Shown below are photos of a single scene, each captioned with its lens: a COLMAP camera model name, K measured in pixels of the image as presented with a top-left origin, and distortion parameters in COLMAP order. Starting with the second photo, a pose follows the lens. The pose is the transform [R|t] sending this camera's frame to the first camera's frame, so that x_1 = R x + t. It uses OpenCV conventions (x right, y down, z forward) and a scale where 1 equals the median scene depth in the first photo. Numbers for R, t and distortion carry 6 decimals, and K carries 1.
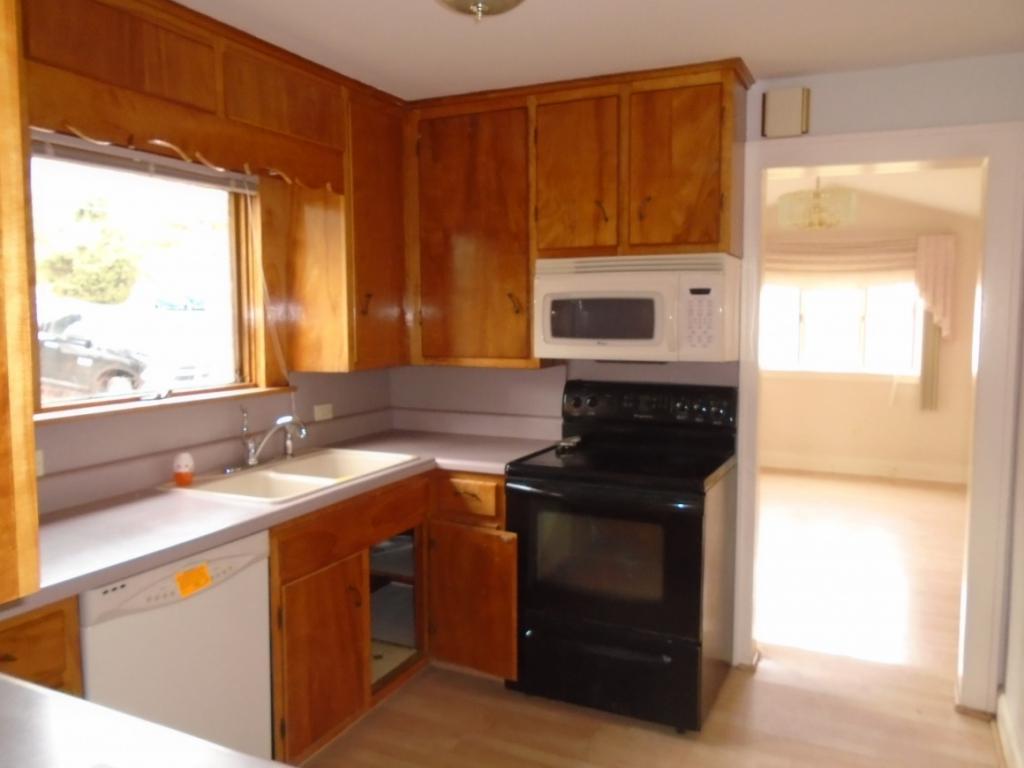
lens RADIAL K [[804.5, 0, 511.5], [0, 804.5, 371.4], [0, 0, 1]] dist [0.000489, 0.000736]
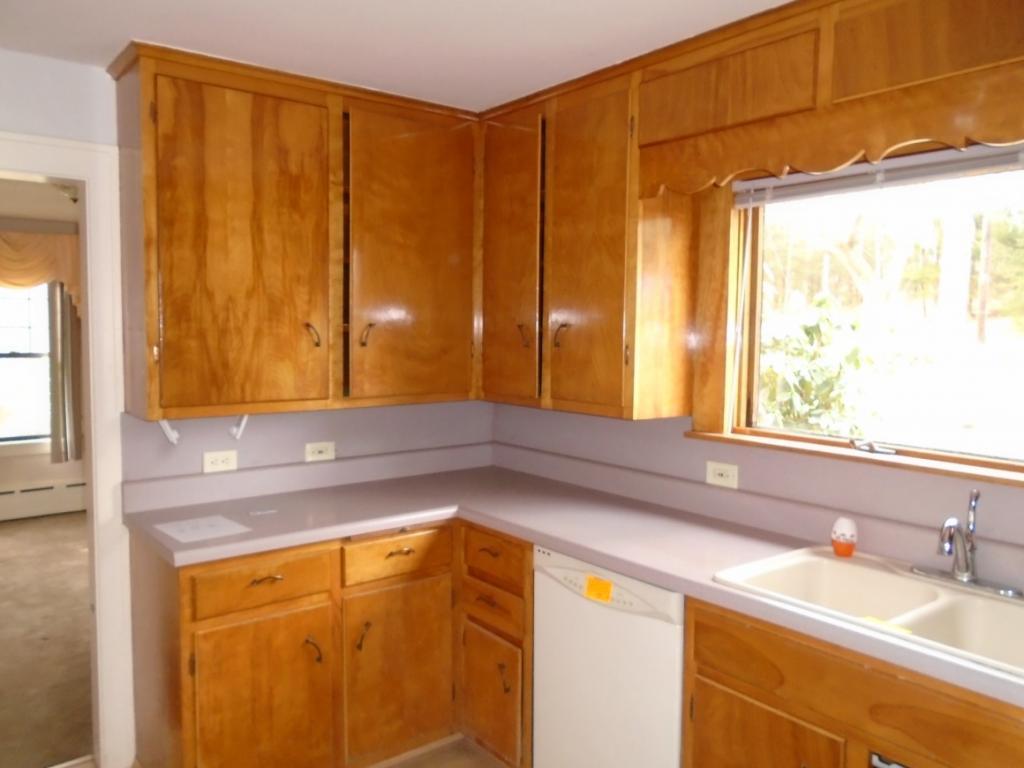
lens RADIAL K [[779.4, 0, 512.0], [0, 779.4, 384.0], [0, 0, 1]] dist [-0.017955, -0.000359]
pose [[-0.435083, 0.058627, -0.898480, 0.786128], [-0.085378, 0.990695, 0.105988, -0.157360], [0.896334, 0.122824, -0.426029, 1.761433]]
